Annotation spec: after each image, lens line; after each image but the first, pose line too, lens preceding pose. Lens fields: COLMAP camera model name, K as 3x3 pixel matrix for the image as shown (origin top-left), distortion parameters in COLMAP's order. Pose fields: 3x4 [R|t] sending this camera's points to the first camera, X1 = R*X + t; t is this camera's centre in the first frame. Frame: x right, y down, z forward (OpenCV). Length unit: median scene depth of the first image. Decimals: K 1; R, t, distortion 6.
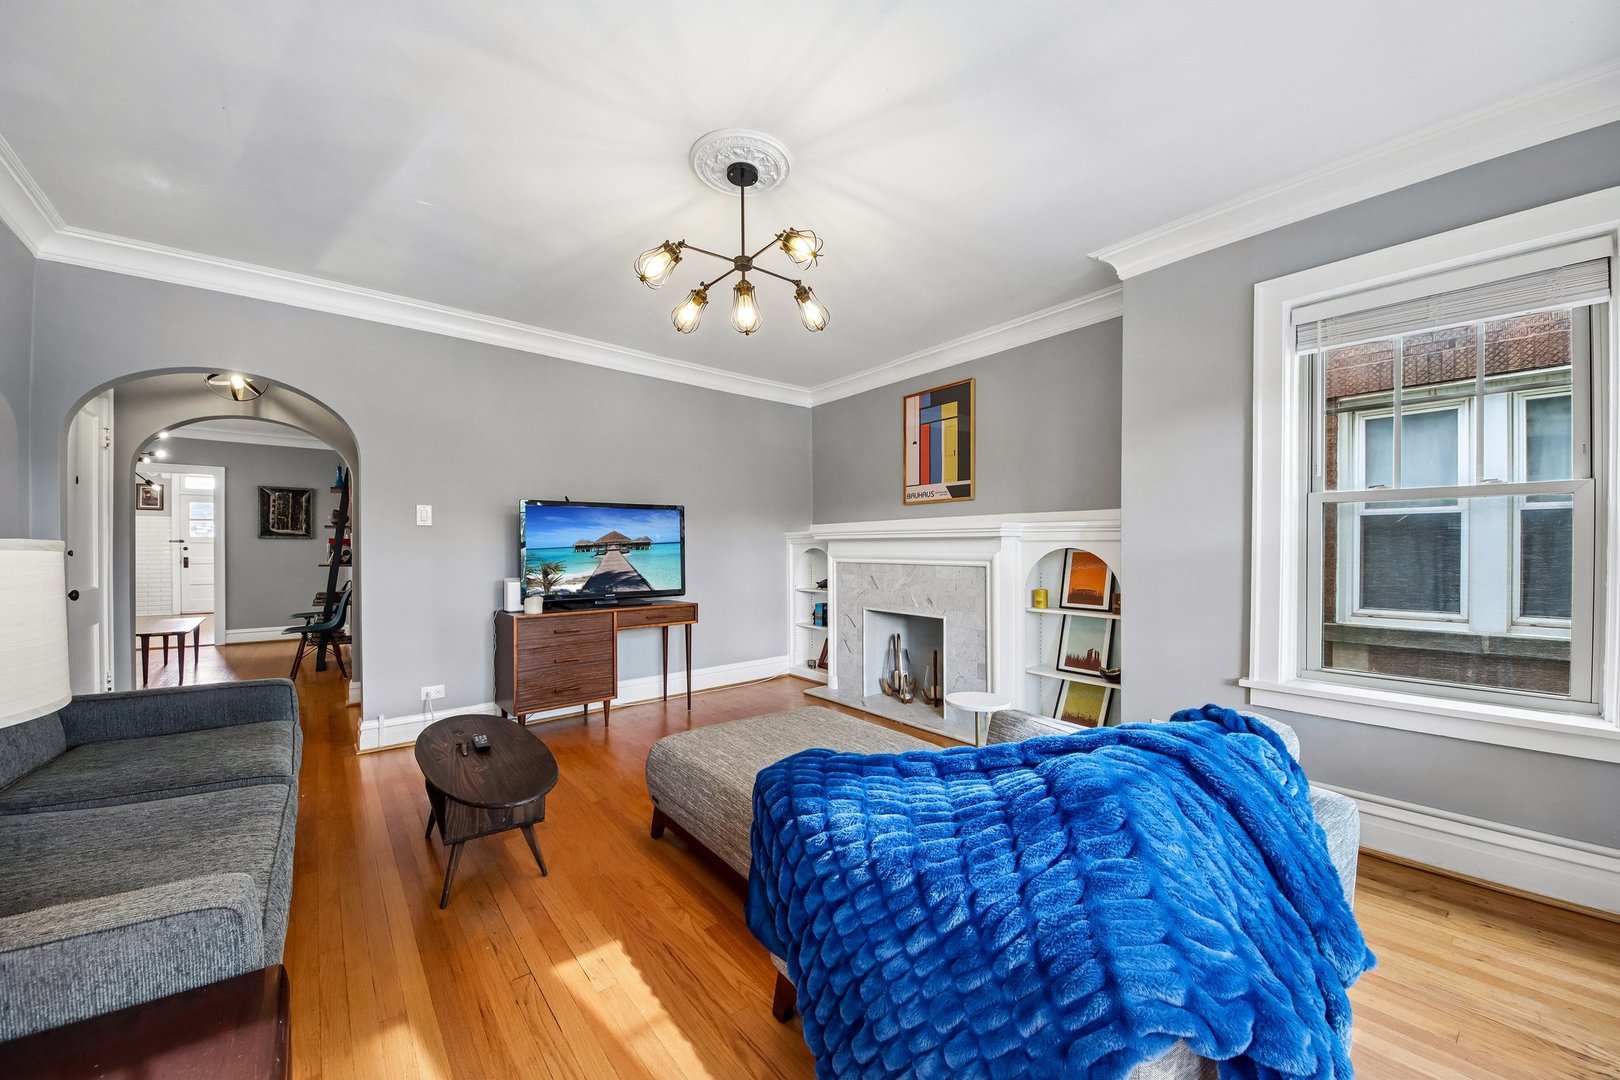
lens RADIAL K [[597.1, 0, 805.8], [0, 597.1, 551.0], [0, 0, 1]] dist [0.000873, -0.000117]
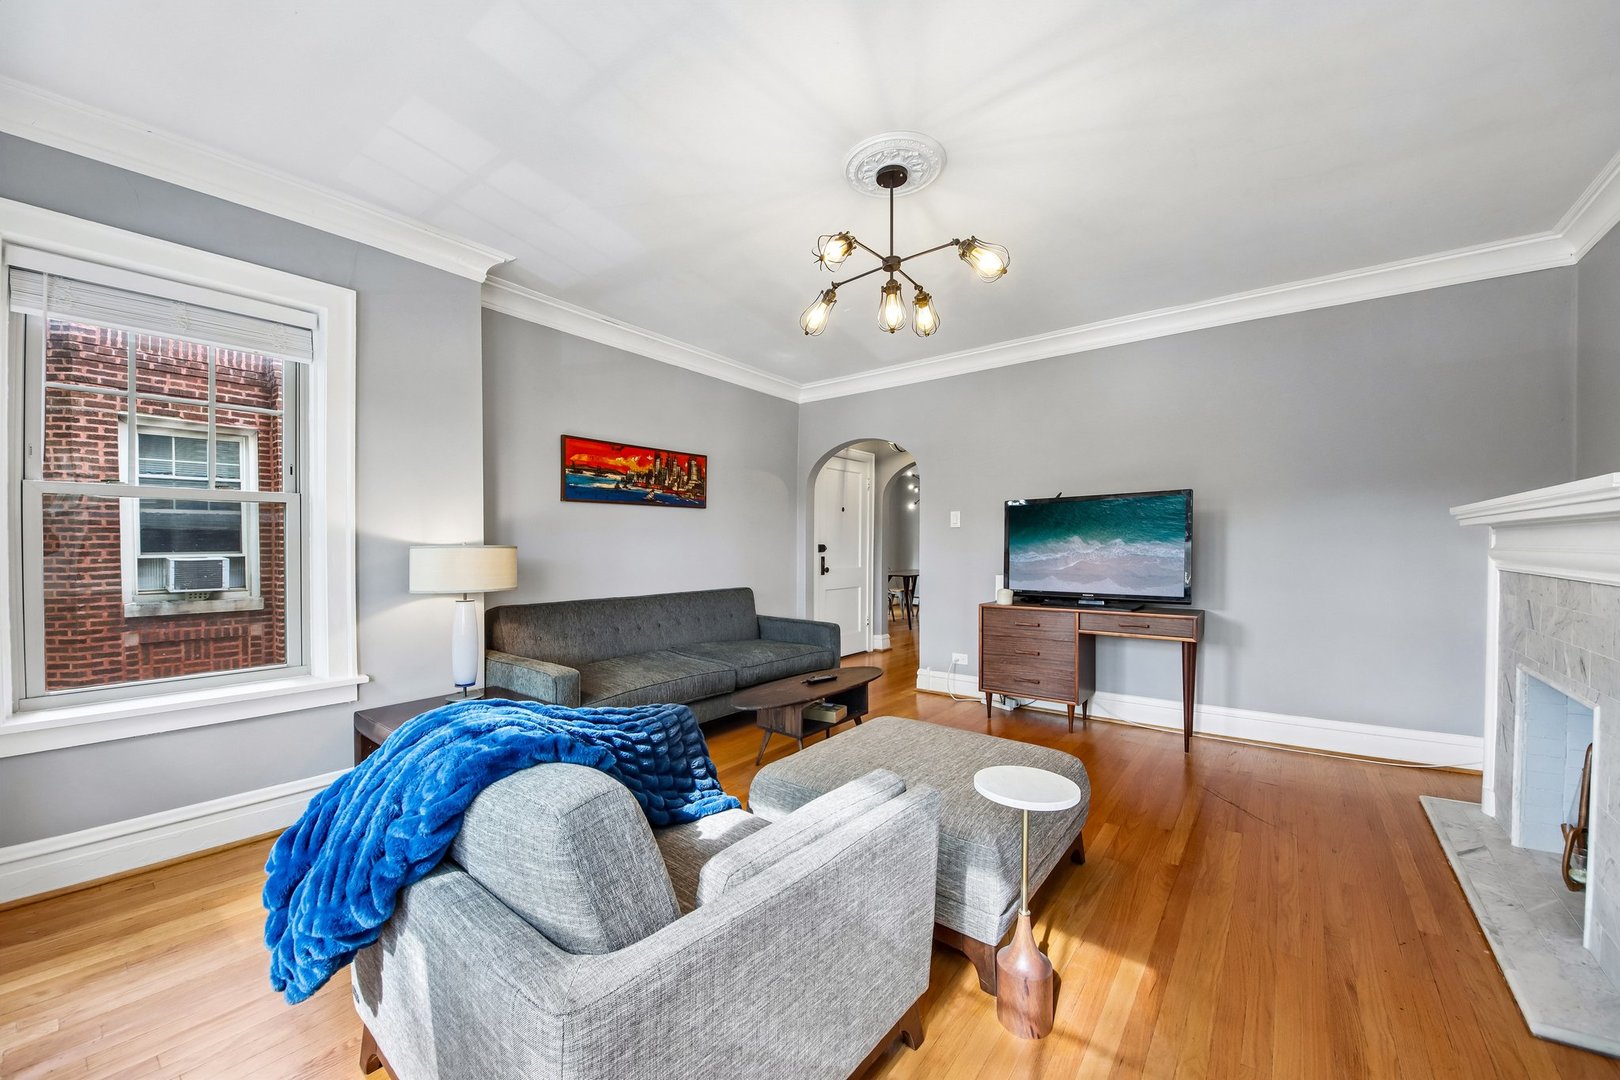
lens RADIAL K [[597.1, 0, 805.8], [0, 597.1, 551.0], [0, 0, 1]] dist [0.000873, -0.000117]
pose [[0.215497, 0.003734, -0.976497, 0.494164], [-0.001918, 0.999992, 0.003401, 0.001860], [0.976503, 0.001140, 0.215502, 0.368460]]
